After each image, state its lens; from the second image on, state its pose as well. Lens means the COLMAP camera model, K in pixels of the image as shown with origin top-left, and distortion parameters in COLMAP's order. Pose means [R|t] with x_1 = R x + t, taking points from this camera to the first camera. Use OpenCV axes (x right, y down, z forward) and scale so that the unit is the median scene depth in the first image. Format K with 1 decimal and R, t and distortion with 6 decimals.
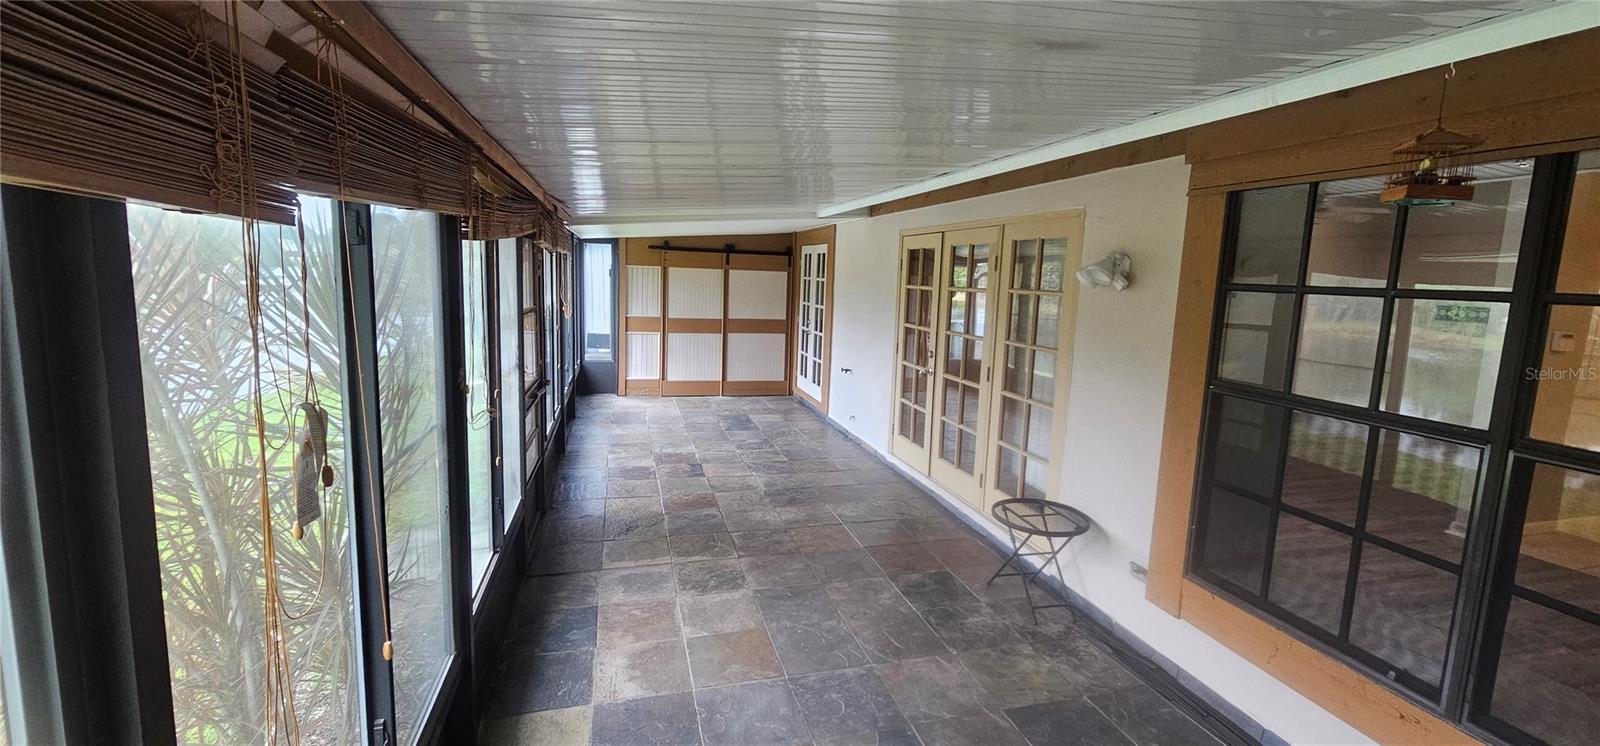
lens RADIAL K [[655.8, 0, 807.0], [0, 655.8, 370.5], [0, 0, 1]] dist [-0.004822, 0.000759]
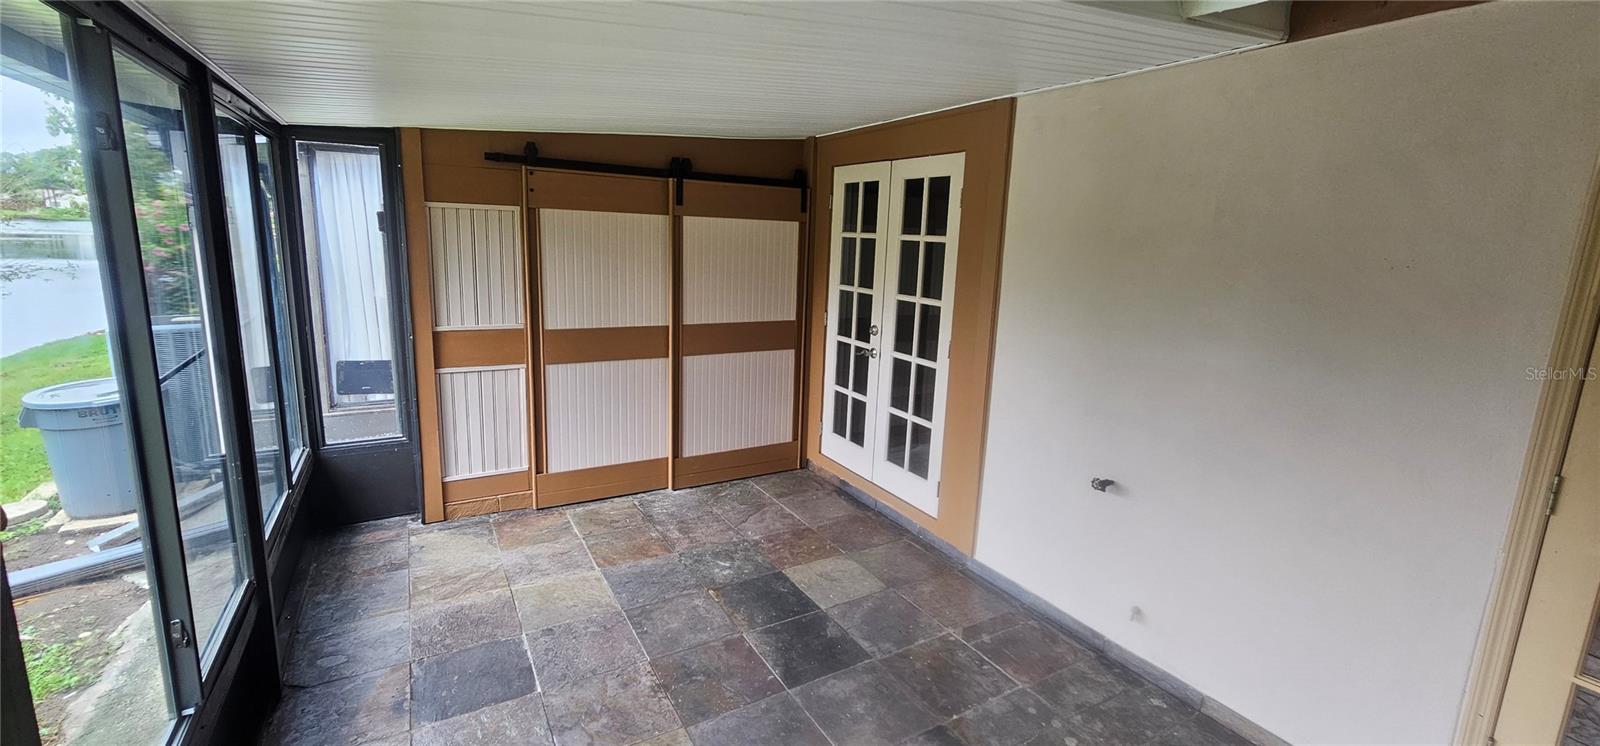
lens RADIAL K [[655.8, 0, 803.5], [0, 655.8, 359.2], [0, 0, 1]] dist [-0.004822, 0.000759]
pose [[0.963103, -0.051757, 0.264110, -0.161613], [0.035888, 0.997268, 0.064561, -0.081923], [-0.266730, -0.052700, 0.962329, 0.540751]]
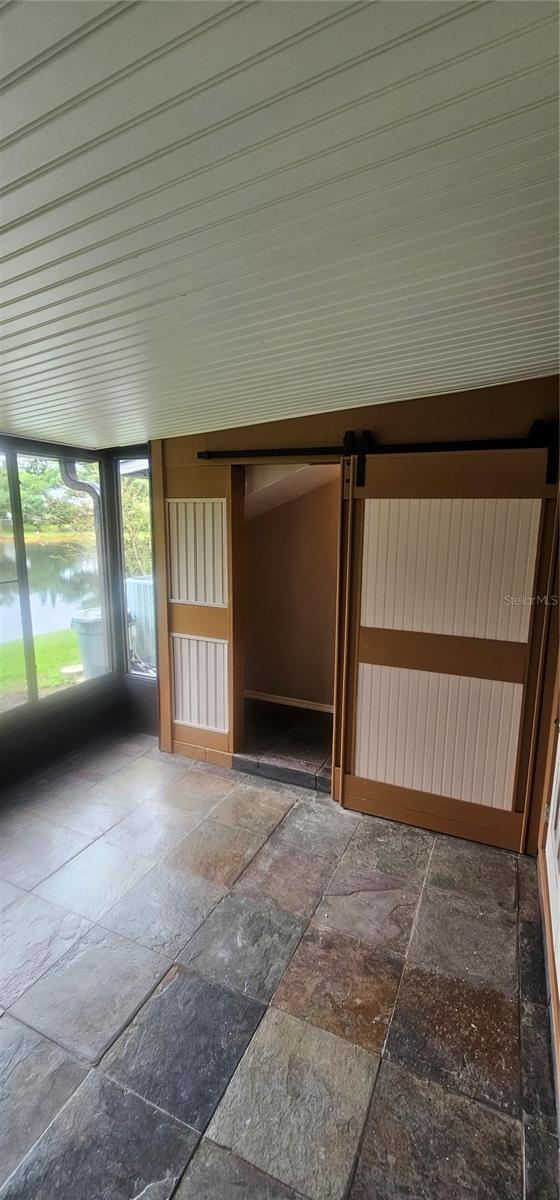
lens RADIAL K [[491.8, 0, 292.9], [0, 491.8, 604.3], [0, 0, 1]] dist [-0.004822, 0.000759]
pose [[0.779007, 0.083342, -0.621452, 0.029777], [-0.066701, 0.996518, 0.050029, -0.104432], [0.623457, 0.002479, 0.781853, 0.751245]]
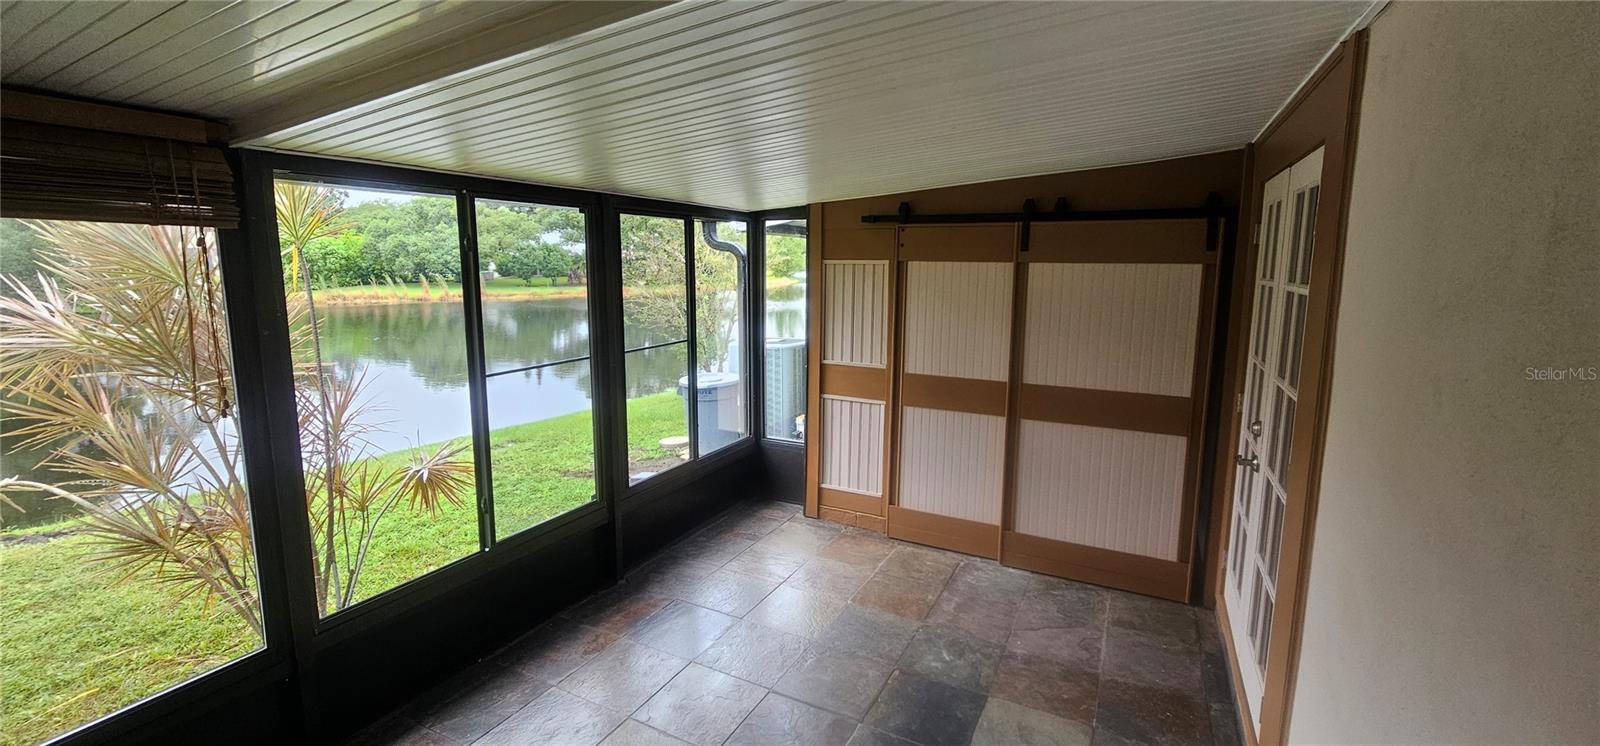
lens RADIAL K [[655.8, 0, 802.8], [0, 655.8, 357.3], [0, 0, 1]] dist [-0.004822, 0.000759]
pose [[0.737005, 0.062814, -0.672962, 0.046846], [-0.069289, 0.997448, 0.017219, -0.093153], [0.672326, 0.033938, 0.739477, 0.610360]]
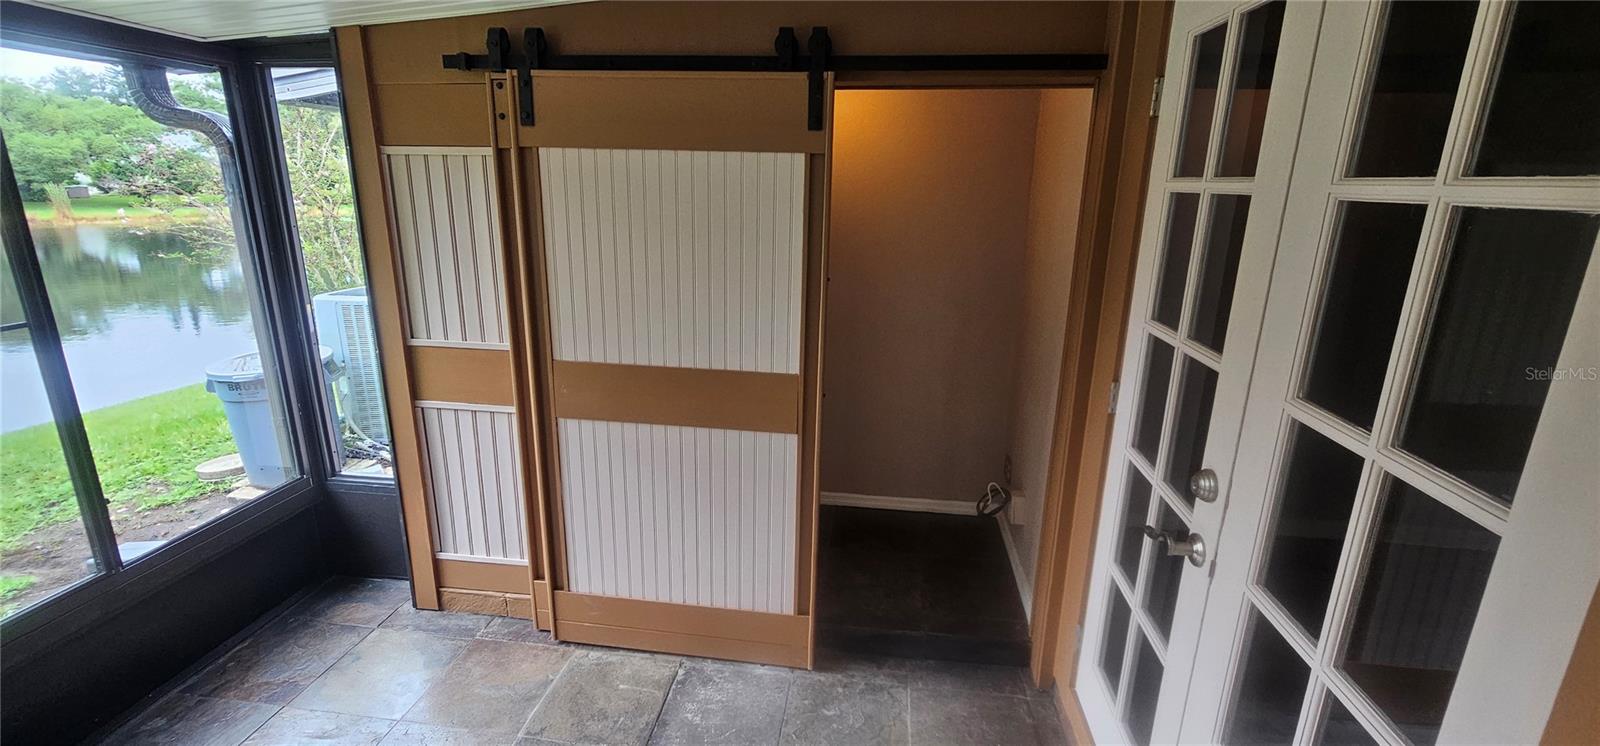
lens RADIAL K [[655.8, 0, 804.0], [0, 655.8, 353.1], [0, 0, 1]] dist [-0.004822, 0.000759]
pose [[0.929900, 0.070781, -0.360937, -0.029086], [-0.032262, 0.993223, 0.111656, -0.112513], [0.366395, -0.092185, 0.925882, 0.796363]]
